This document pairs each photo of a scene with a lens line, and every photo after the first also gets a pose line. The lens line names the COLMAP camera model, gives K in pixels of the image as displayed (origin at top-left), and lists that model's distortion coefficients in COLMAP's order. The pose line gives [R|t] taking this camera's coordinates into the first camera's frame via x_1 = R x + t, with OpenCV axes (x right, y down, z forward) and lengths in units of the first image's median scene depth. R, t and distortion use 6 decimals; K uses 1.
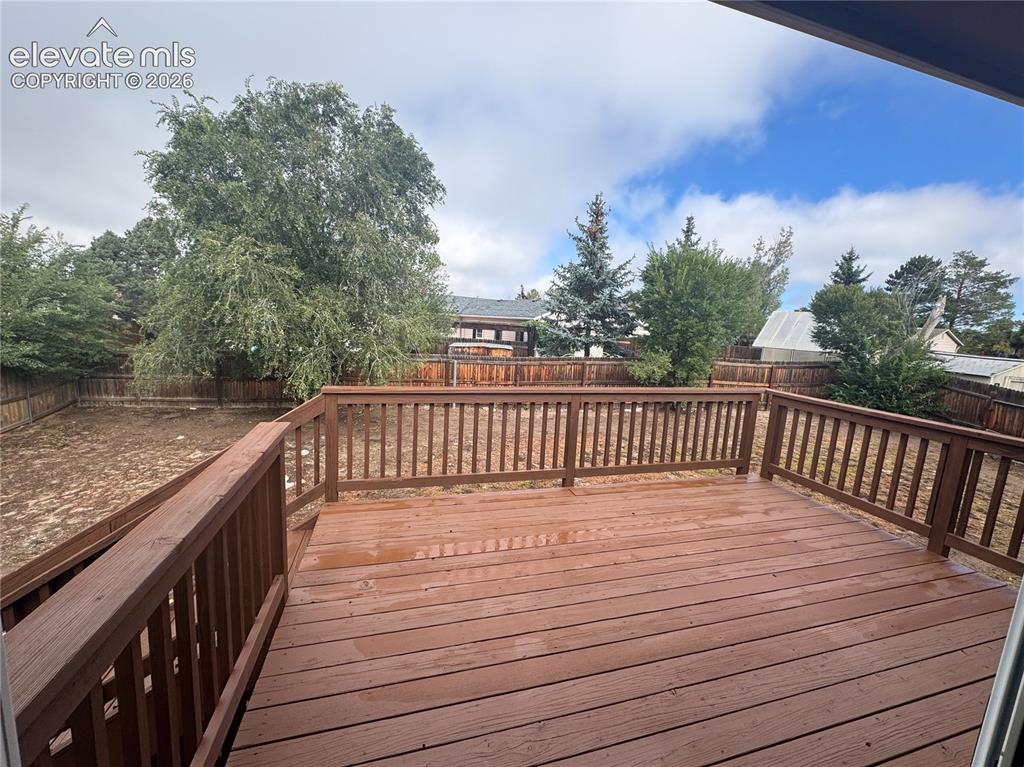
lens RADIAL K [[410.5, 0, 512.0], [0, 410.5, 383.5], [0, 0, 1]] dist [-0.001342, -0.000088]
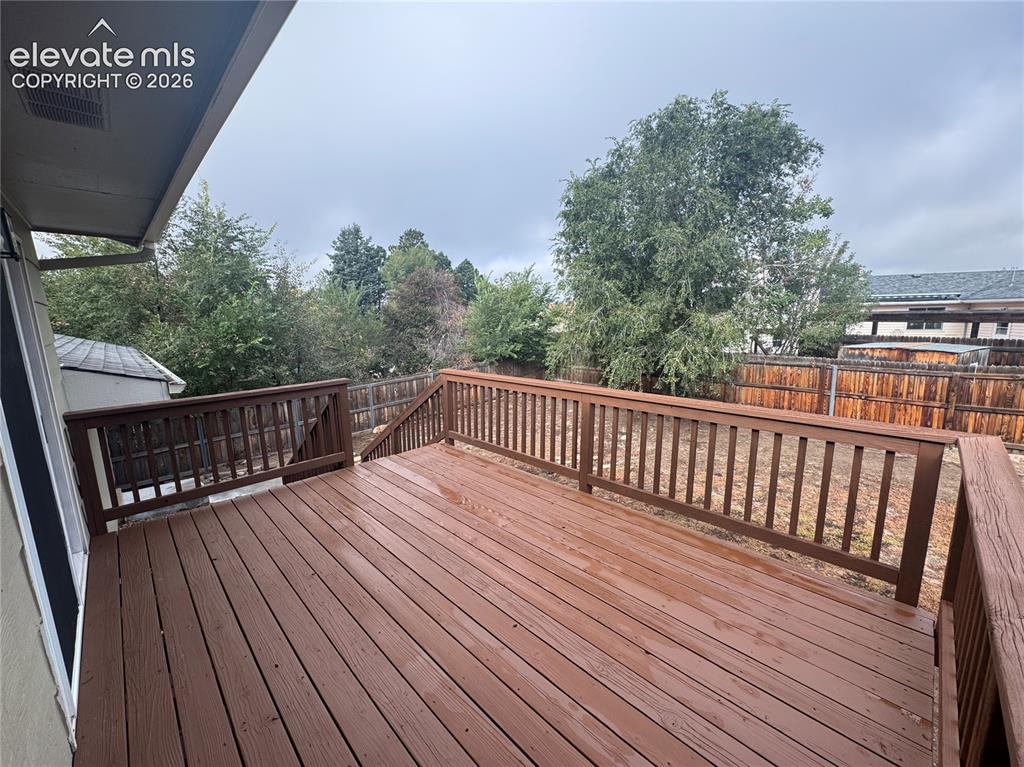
lens RADIAL K [[408.8, 0, 509.1], [0, 408.8, 386.5], [0, 0, 1]] dist [0.000369, -0.000052]
pose [[0.463755, 0.085759, -0.881803, 0.317317], [-0.084353, 0.995057, 0.052410, -0.008547], [0.881939, 0.050078, 0.468696, 0.145512]]
